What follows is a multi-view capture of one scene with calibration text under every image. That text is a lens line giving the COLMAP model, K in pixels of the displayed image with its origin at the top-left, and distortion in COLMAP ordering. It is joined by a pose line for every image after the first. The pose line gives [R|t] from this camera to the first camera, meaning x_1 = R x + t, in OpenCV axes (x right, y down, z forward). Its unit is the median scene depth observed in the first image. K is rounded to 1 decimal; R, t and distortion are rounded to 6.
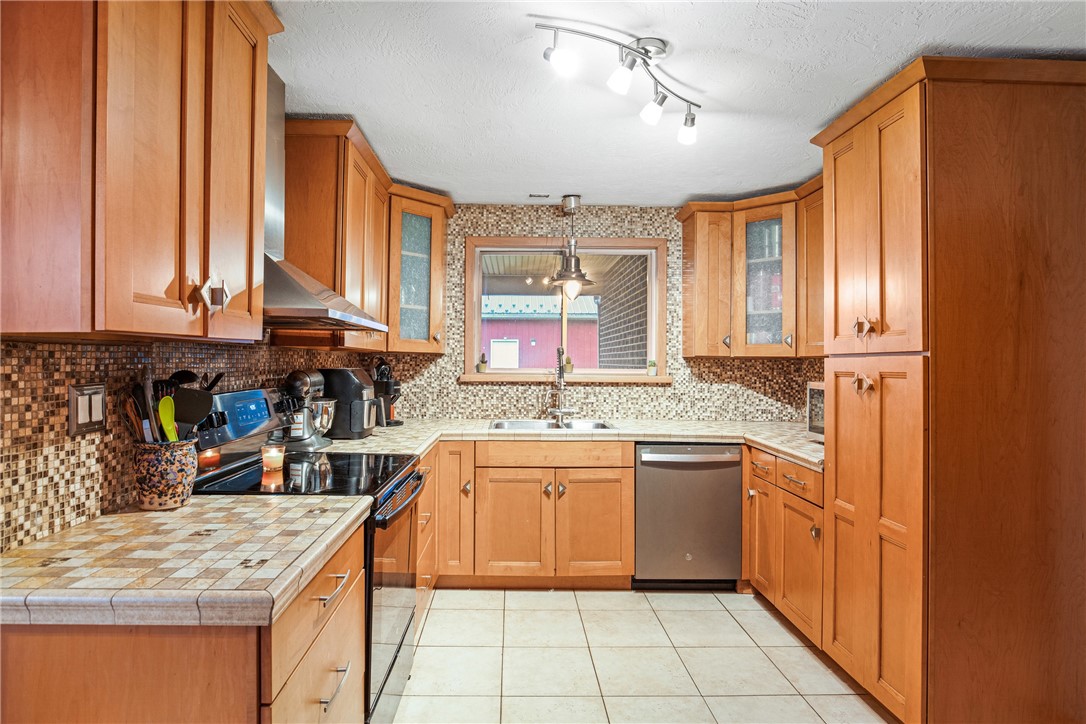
lens RADIAL K [[590.4, 0, 479.3], [0, 590.4, 350.7], [0, 0, 1]] dist [-0.024668, 0.001686]
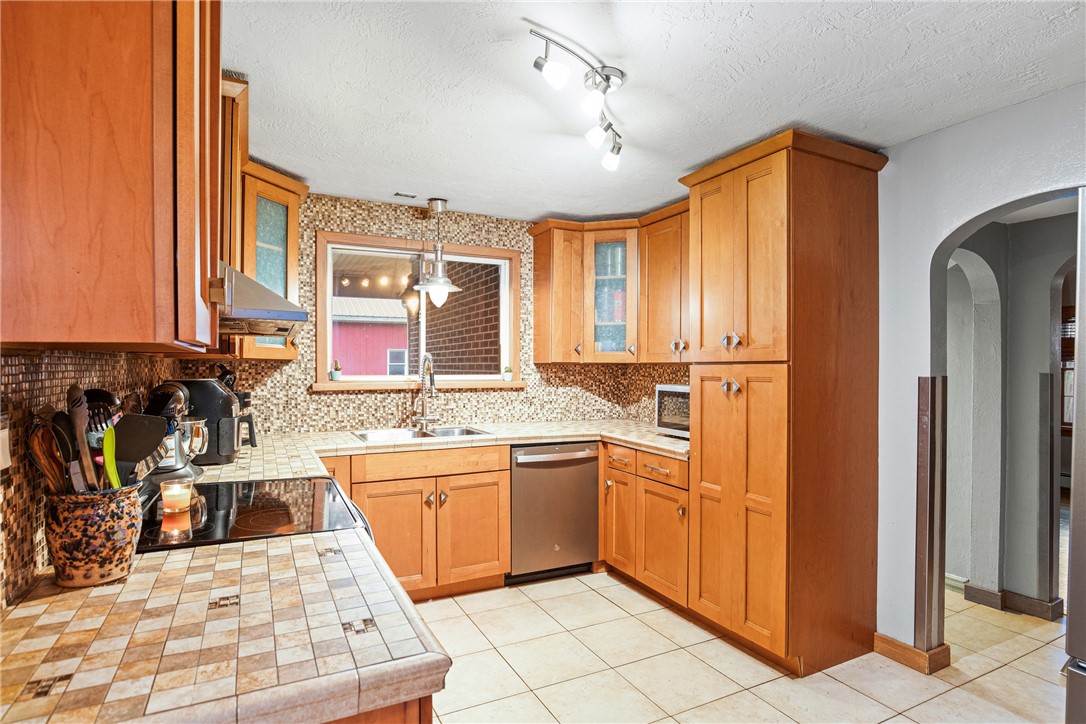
lens RADIAL K [[590.4, 0, 537.7], [0, 590.4, 368.8], [0, 0, 1]] dist [-0.024668, 0.001686]
pose [[0.889490, -0.007848, 0.456887, -0.233866], [-0.003399, 0.999711, 0.023789, -0.007421], [-0.456942, -0.022713, 0.889207, 0.072108]]
